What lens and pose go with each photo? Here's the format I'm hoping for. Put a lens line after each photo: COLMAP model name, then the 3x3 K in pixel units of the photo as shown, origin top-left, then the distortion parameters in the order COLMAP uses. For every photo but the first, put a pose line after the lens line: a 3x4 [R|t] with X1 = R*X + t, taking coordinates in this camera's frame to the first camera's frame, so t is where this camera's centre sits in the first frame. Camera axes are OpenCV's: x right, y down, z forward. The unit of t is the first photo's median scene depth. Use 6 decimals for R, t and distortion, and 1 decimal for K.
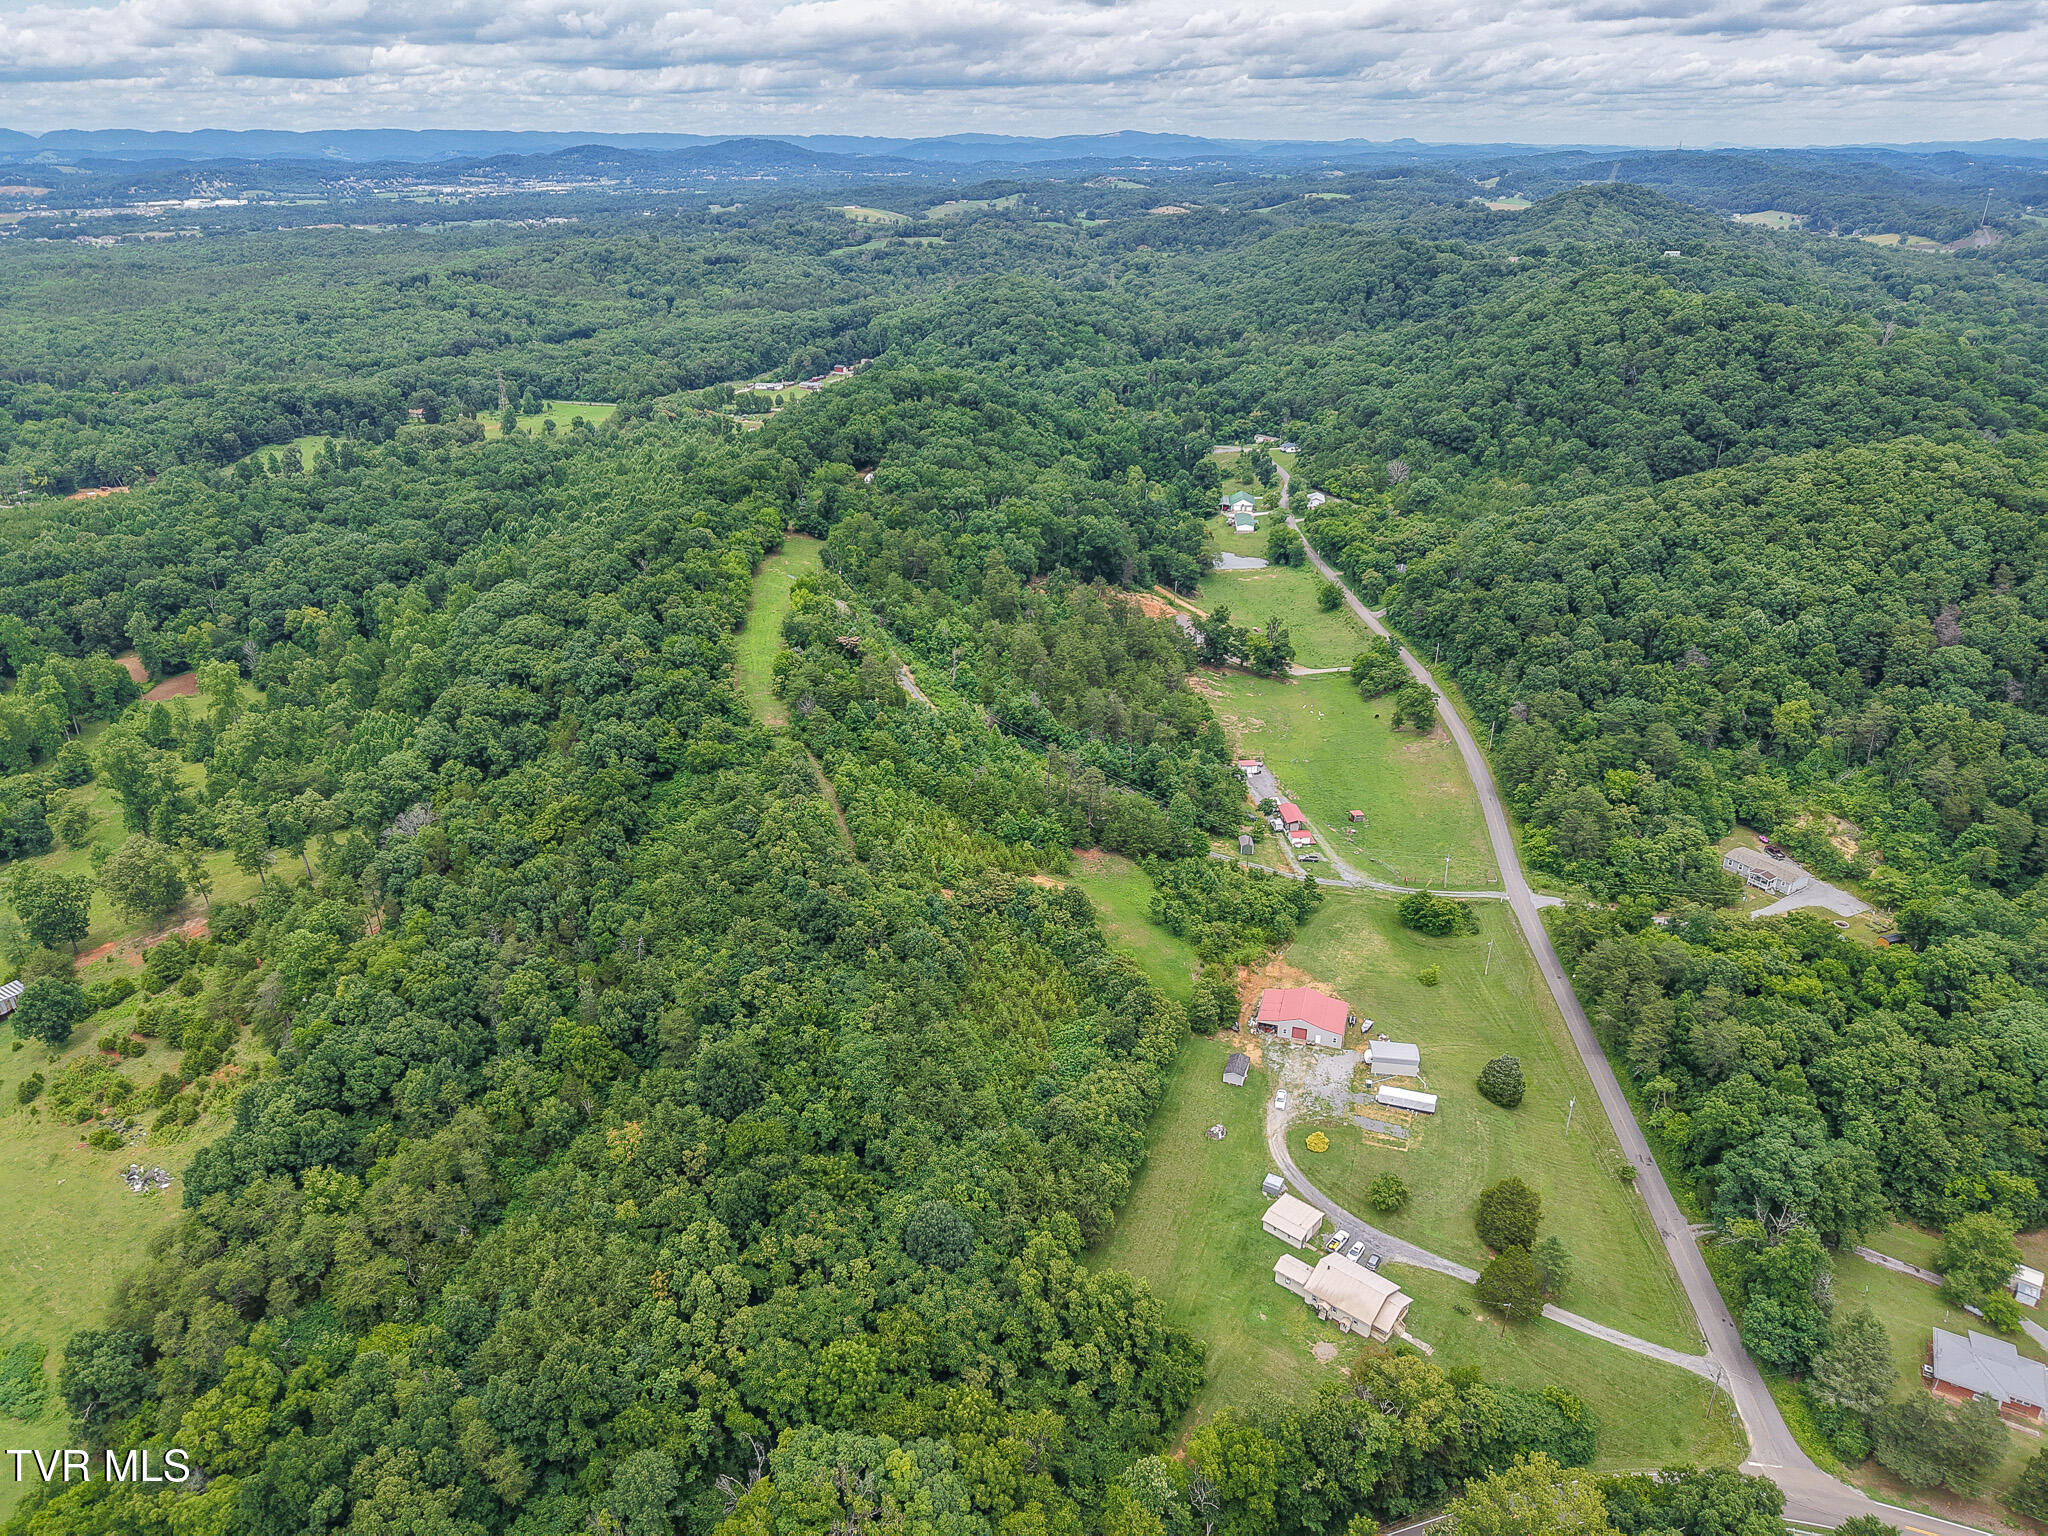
lens RADIAL K [[1343.8, 0, 1024.0], [0, 1343.8, 768.0], [0, 0, 1]] dist [0.066775, -0.097161]
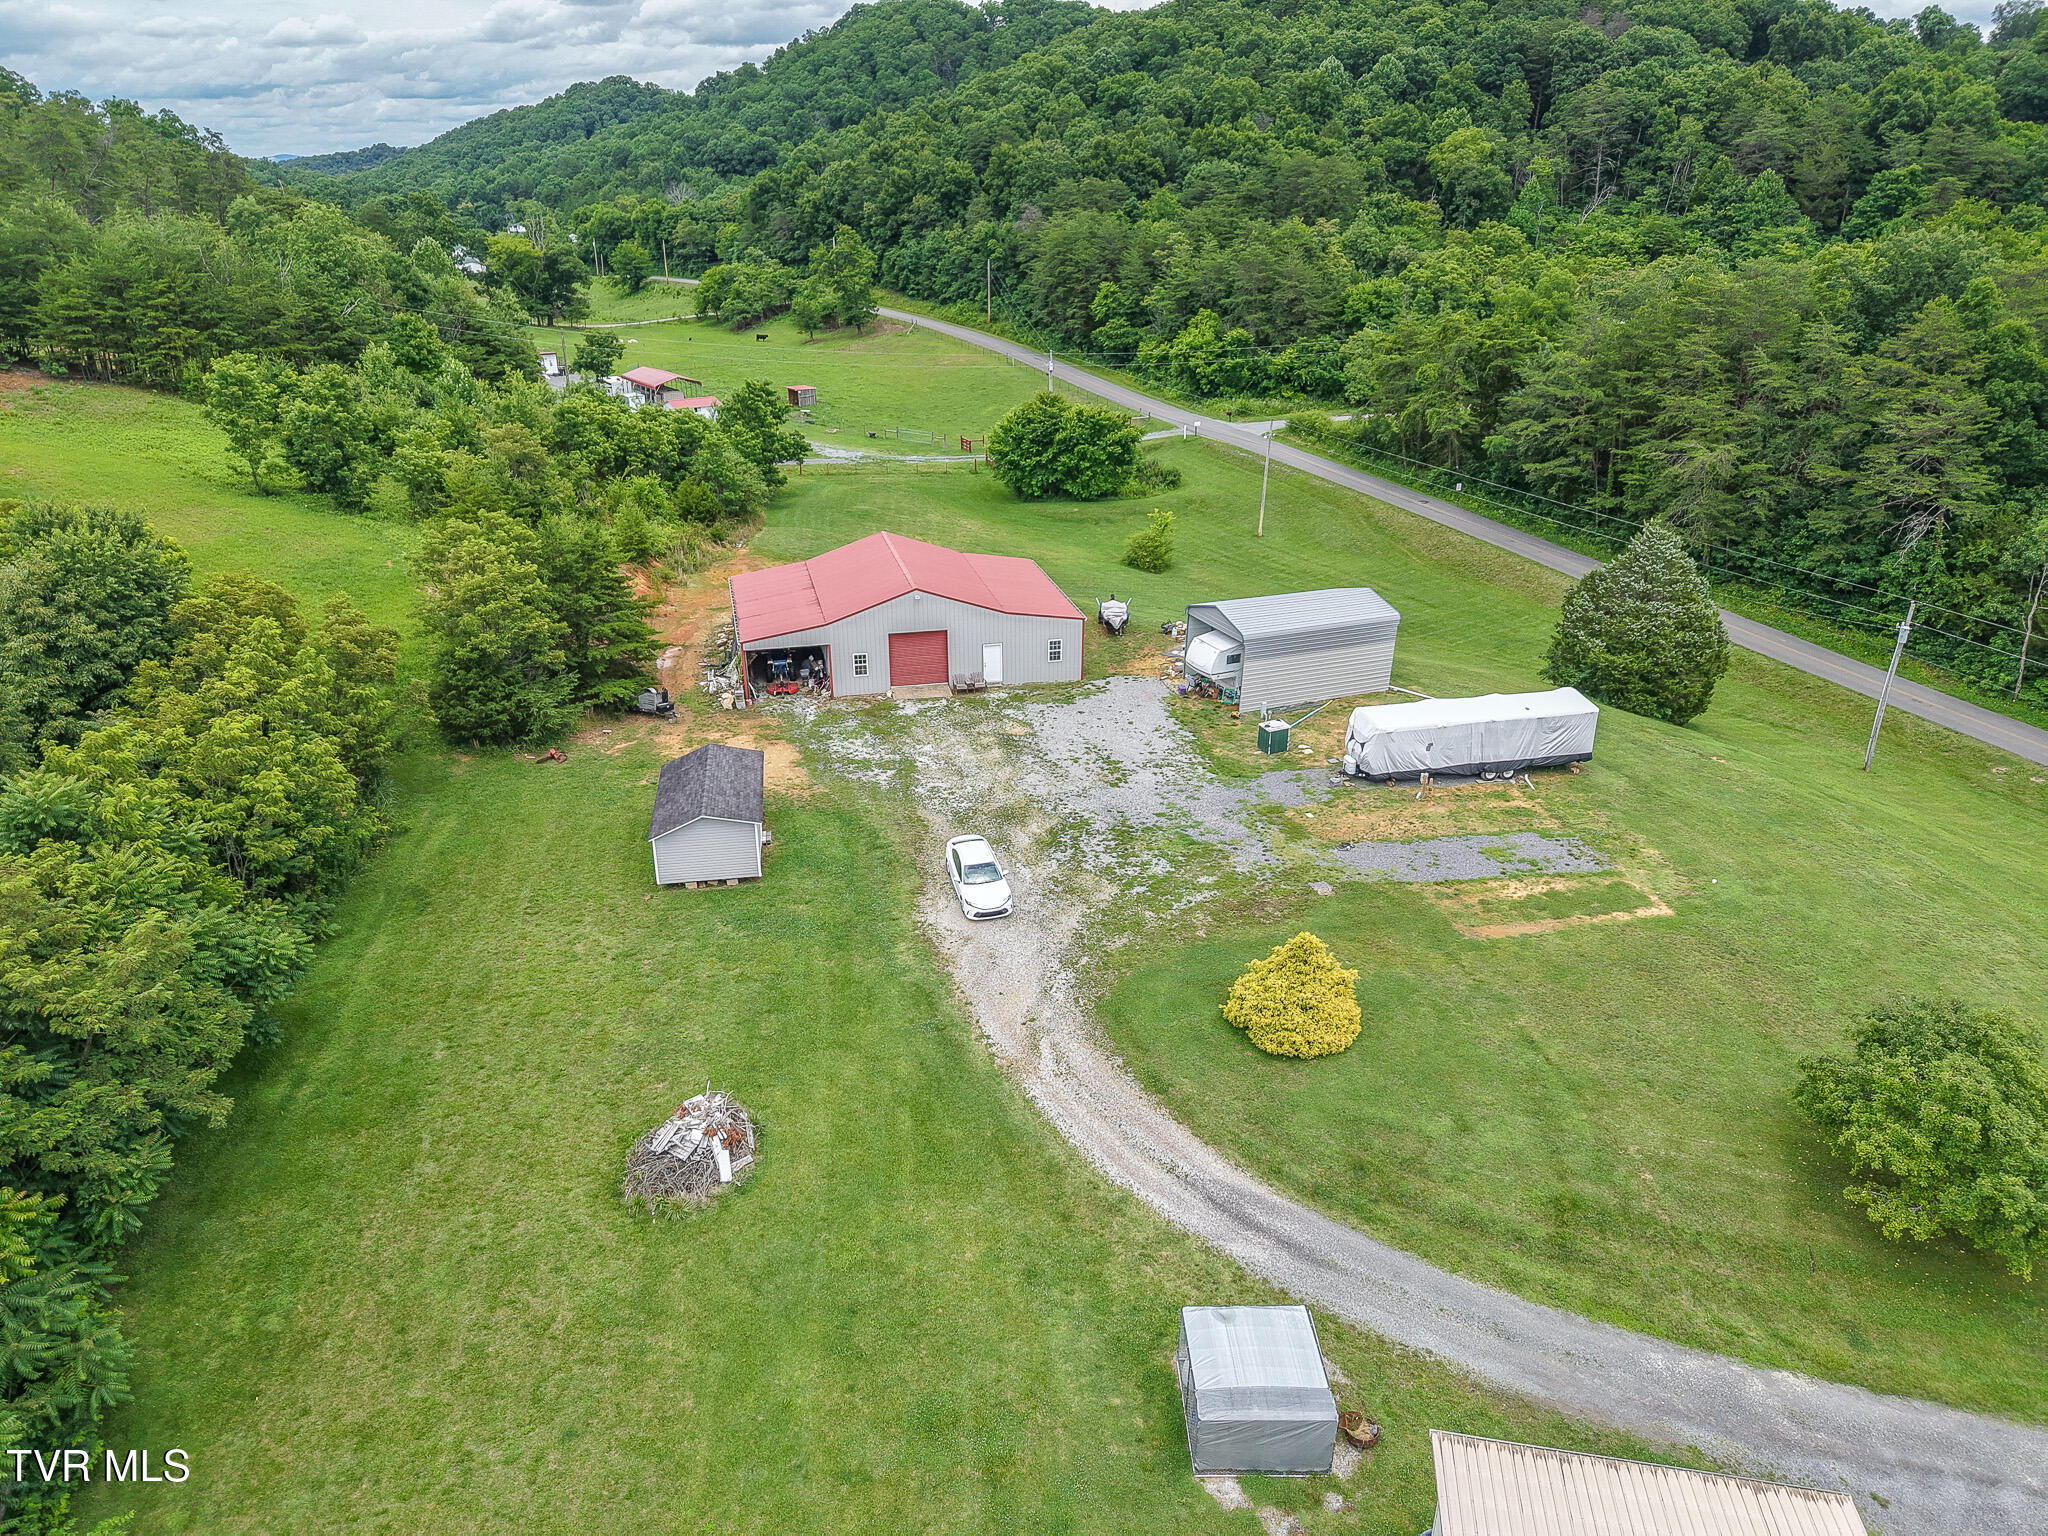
lens RADIAL K [[1365.6, 0, 1018.6], [0, 1365.6, 770.2], [0, 0, 1]] dist [0.022370, -0.028316]
pose [[0.867289, -0.196042, 0.457578, 0.086576], [0.202785, 0.978601, 0.034909, 0.176701], [-0.454630, 0.062513, 0.888484, 0.649123]]
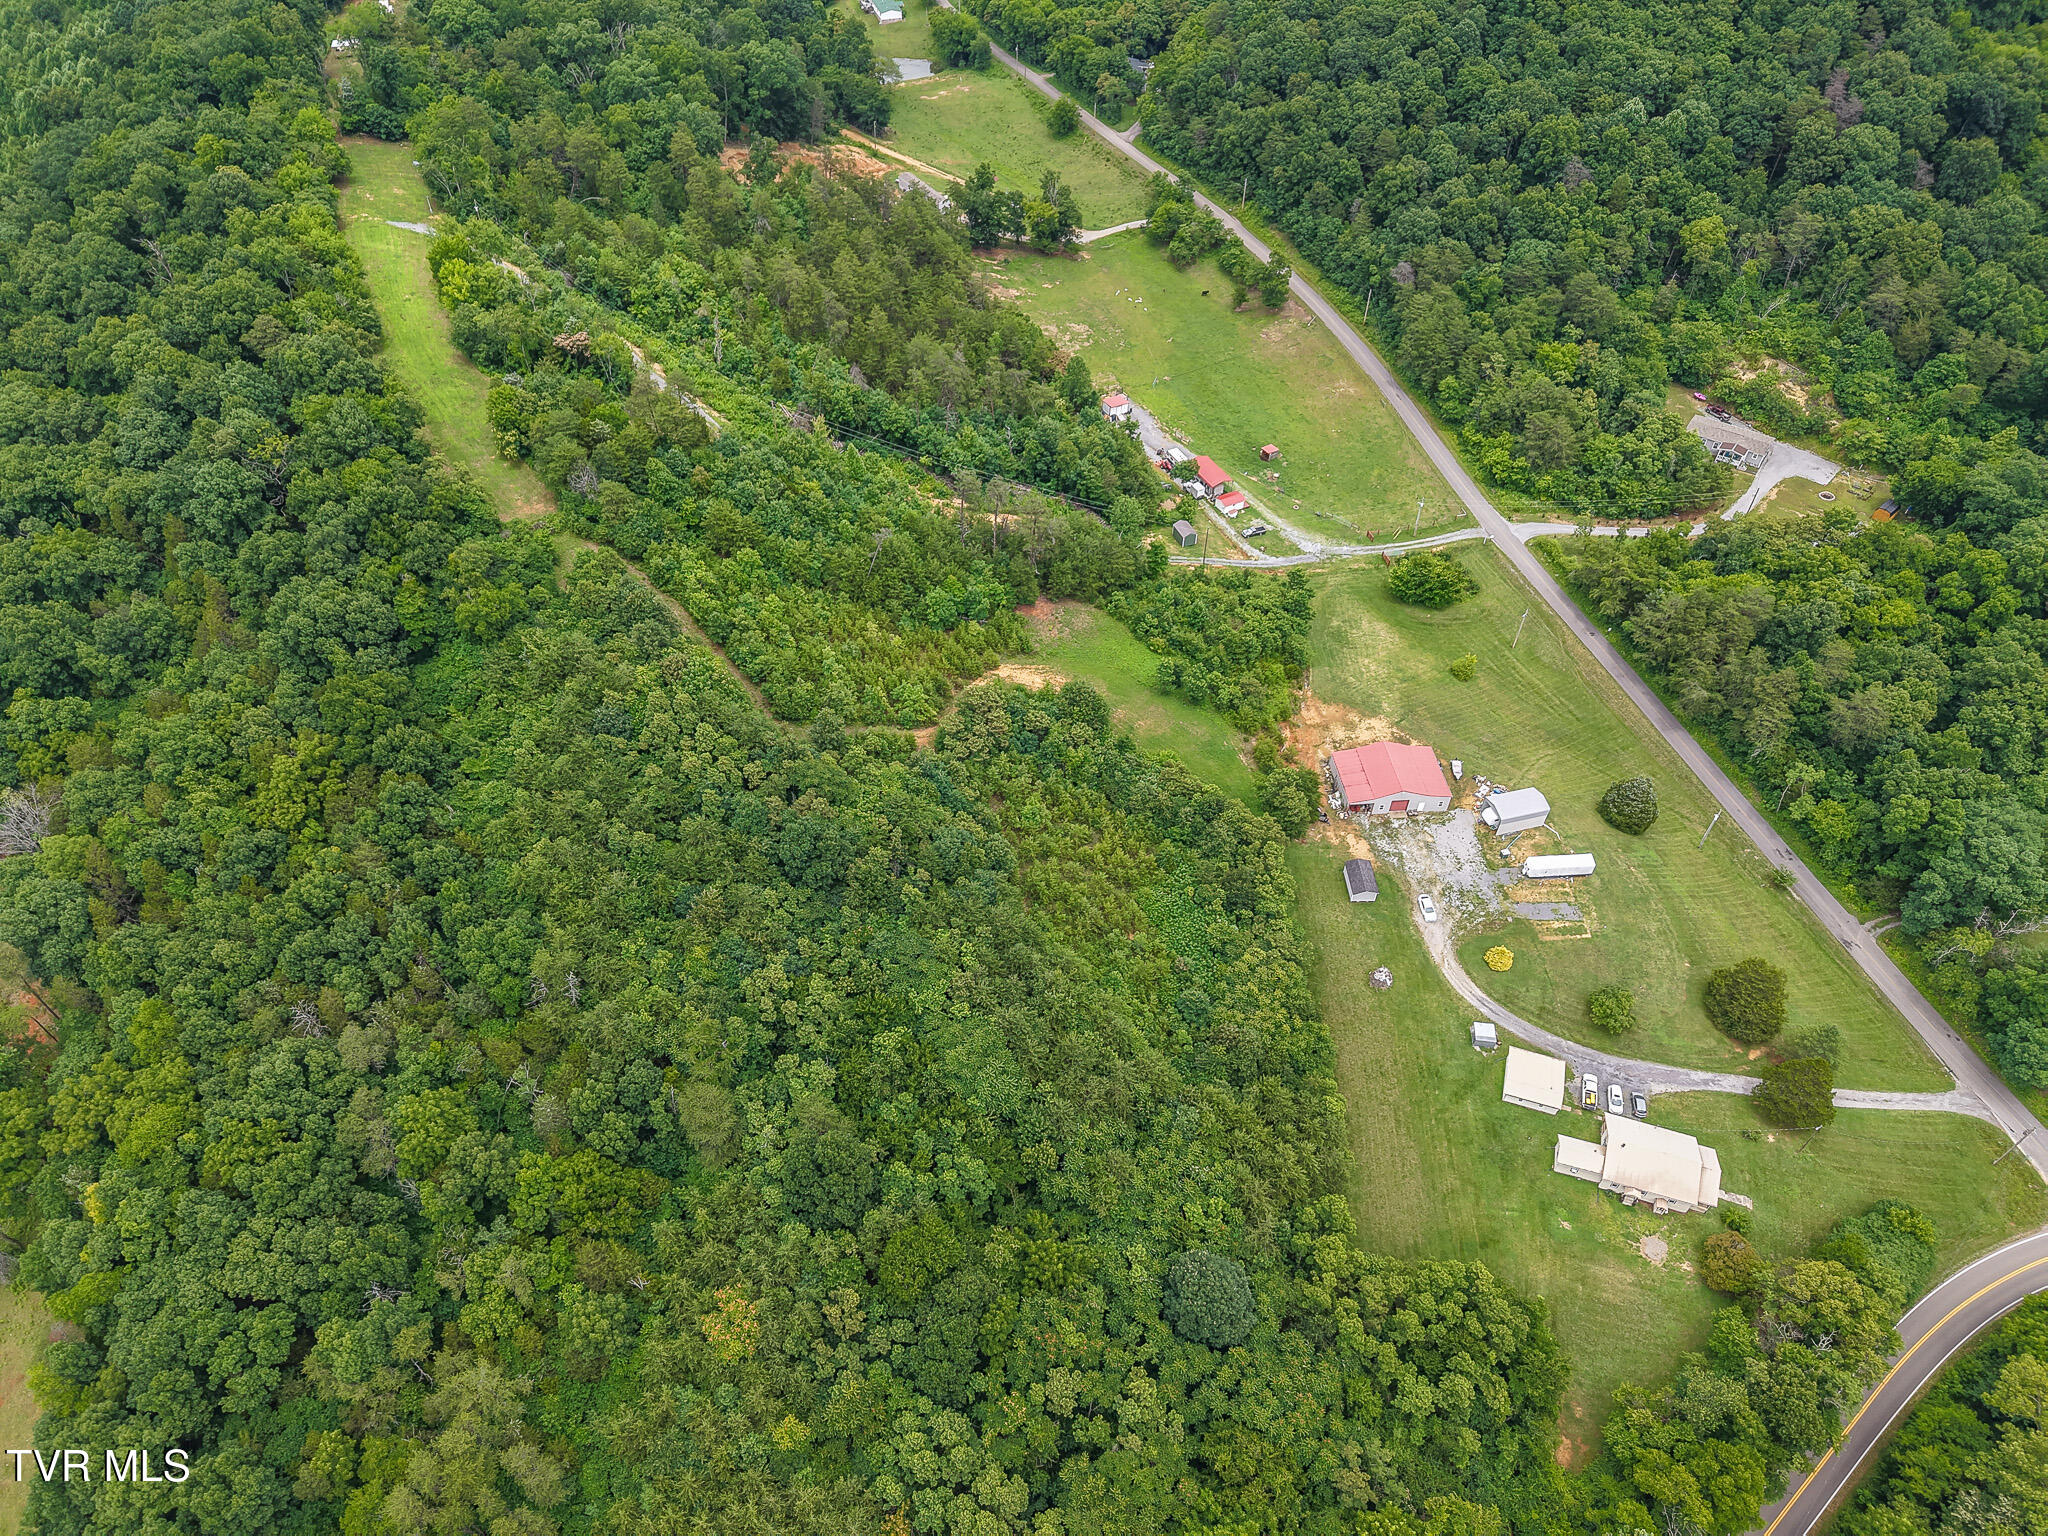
lens RADIAL K [[1365.6, 0, 1018.6], [0, 1365.6, 770.2], [0, 0, 1]] dist [0.022370, -0.028316]
pose [[0.927854, -0.263029, 0.264391, -0.183097], [0.151738, 0.913851, 0.376631, -0.139142], [-0.340679, -0.309341, 0.887832, 0.298554]]
